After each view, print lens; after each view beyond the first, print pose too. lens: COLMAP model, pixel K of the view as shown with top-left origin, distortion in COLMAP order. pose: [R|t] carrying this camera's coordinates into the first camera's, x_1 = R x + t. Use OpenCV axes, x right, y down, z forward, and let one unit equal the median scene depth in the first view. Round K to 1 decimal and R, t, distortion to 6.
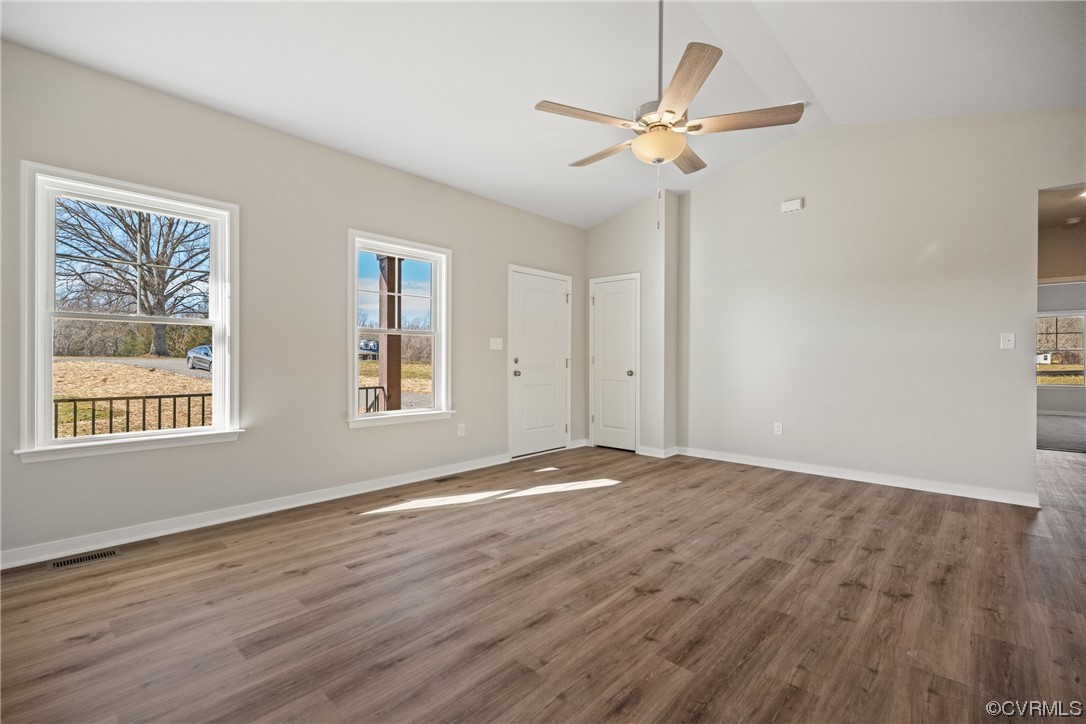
lens RADIAL K [[483.0, 0, 546.4], [0, 483.0, 359.2], [0, 0, 1]] dist [0.005398, -0.001064]
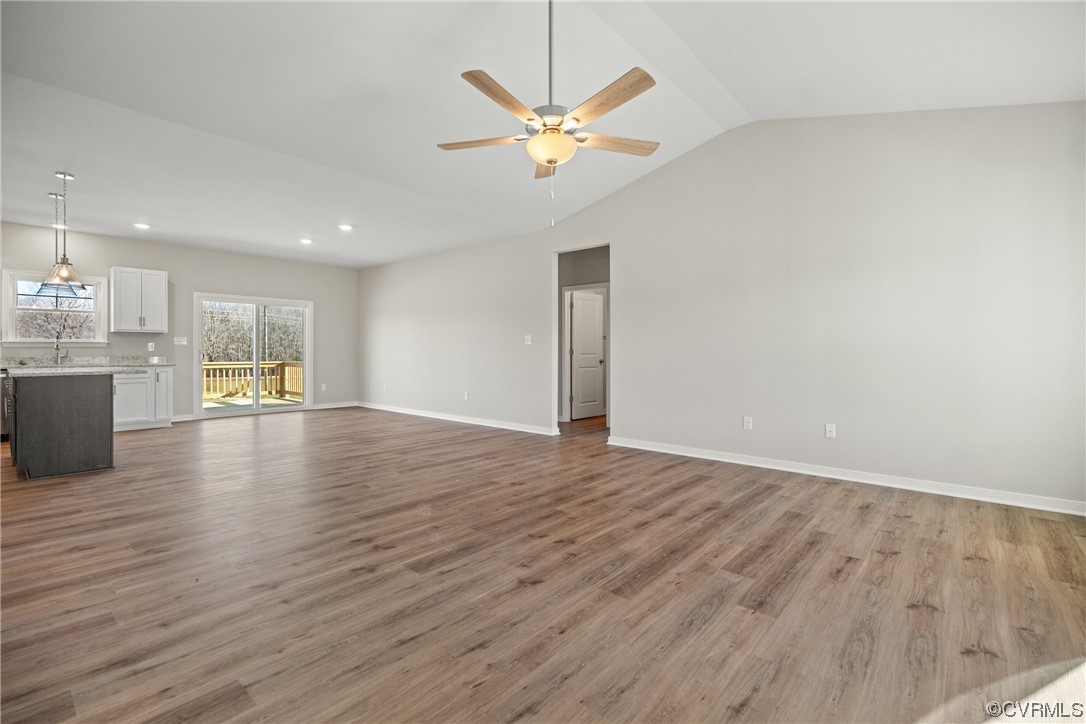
lens RADIAL K [[483.0, 0, 550.0], [0, 483.0, 357.2], [0, 0, 1]] dist [0.005398, -0.001064]
pose [[-0.999486, -0.005842, -0.031536, 0.263527], [-0.006134, 0.999939, 0.009170, 0.005637], [0.031481, 0.009359, -0.999461, 2.023884]]
